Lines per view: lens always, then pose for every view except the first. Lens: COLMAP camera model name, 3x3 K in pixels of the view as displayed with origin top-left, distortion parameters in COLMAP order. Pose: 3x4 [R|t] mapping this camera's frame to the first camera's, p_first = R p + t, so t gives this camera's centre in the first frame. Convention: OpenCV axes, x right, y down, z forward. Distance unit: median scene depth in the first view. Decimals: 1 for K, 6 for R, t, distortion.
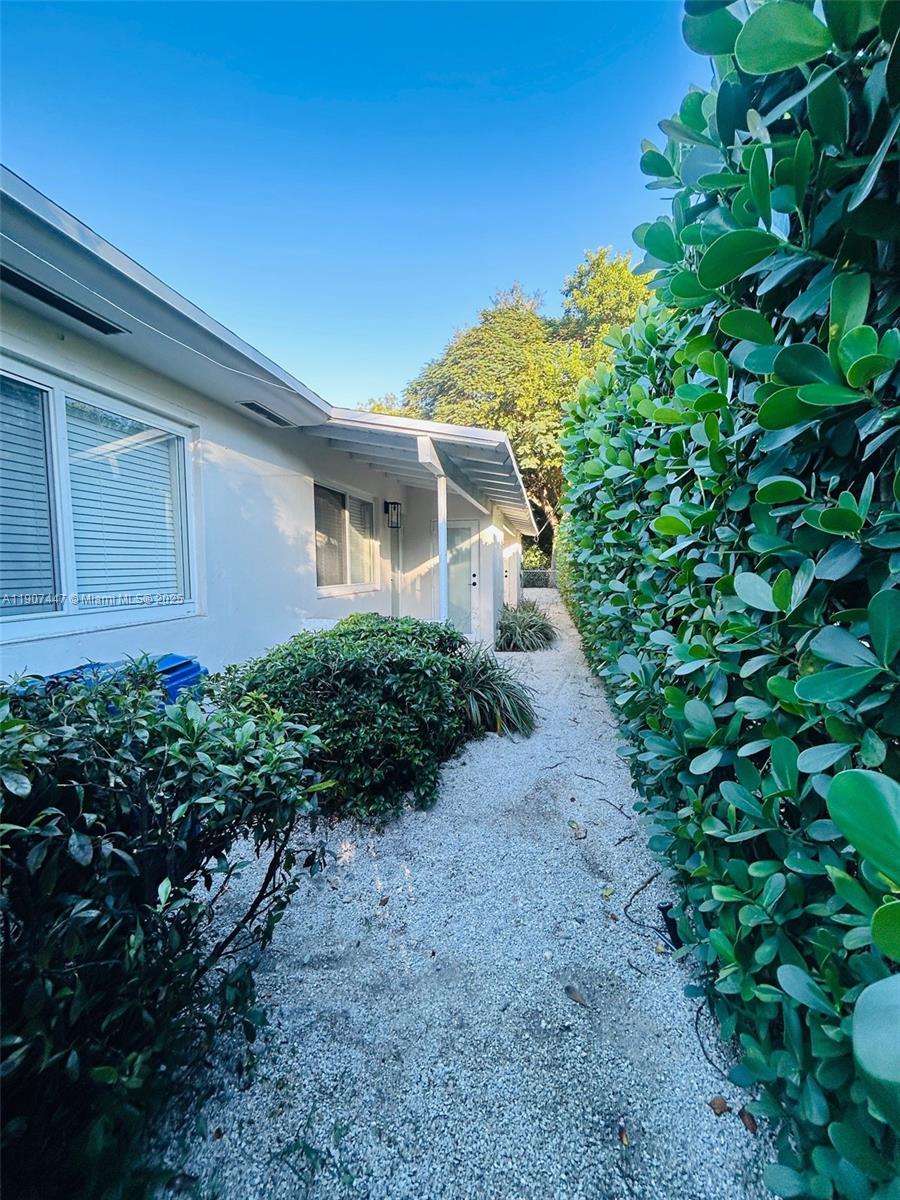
lens RADIAL K [[488.2, 0, 450.5], [0, 488.2, 599.5], [0, 0, 1]] dist [0.004643, 0.000439]
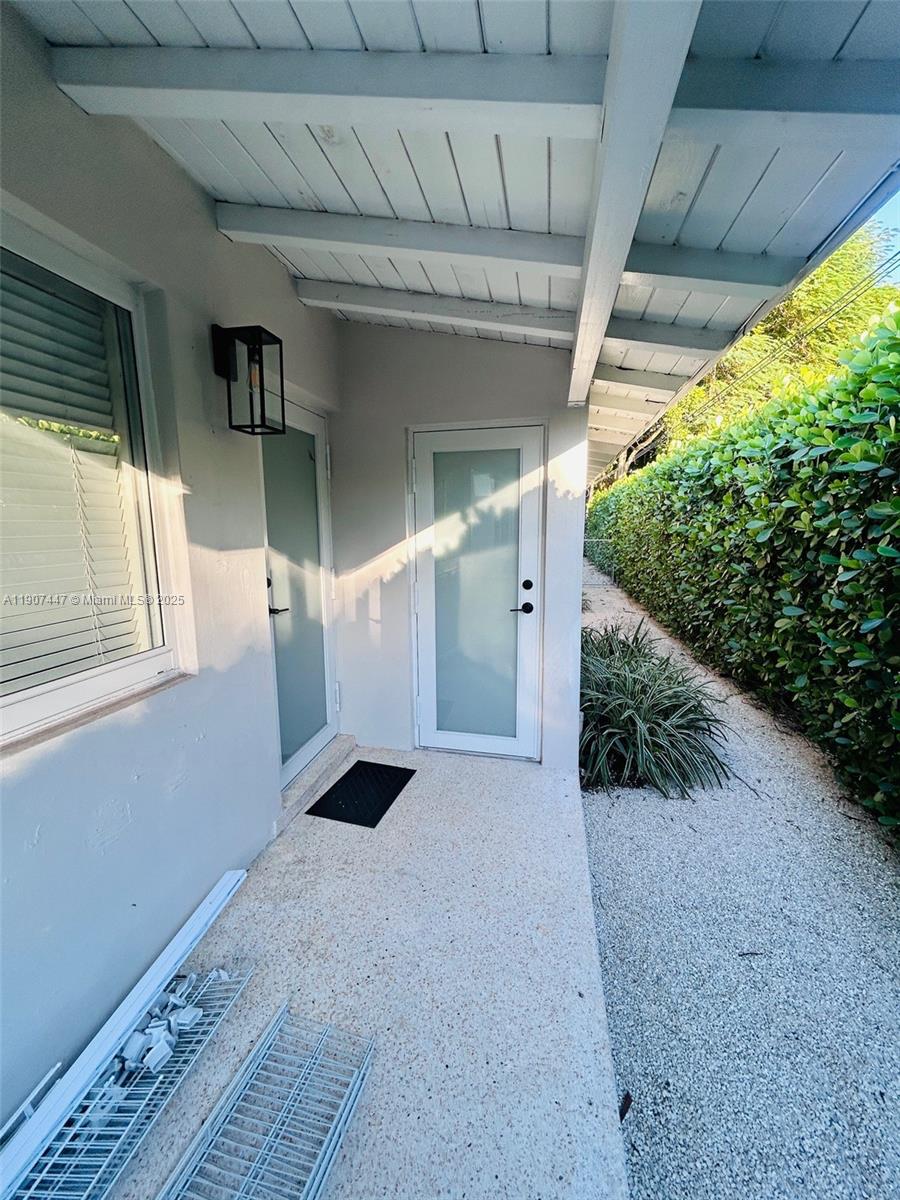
lens RADIAL K [[488.2, 0, 453.0], [0, 488.2, 596.9], [0, 0, 1]] dist [0.004643, 0.000439]
pose [[0.999849, 0.005569, -0.016460, -0.000301], [-0.004320, 0.997178, 0.074946, -0.067204], [0.016831, -0.074864, 0.997052, 0.641153]]
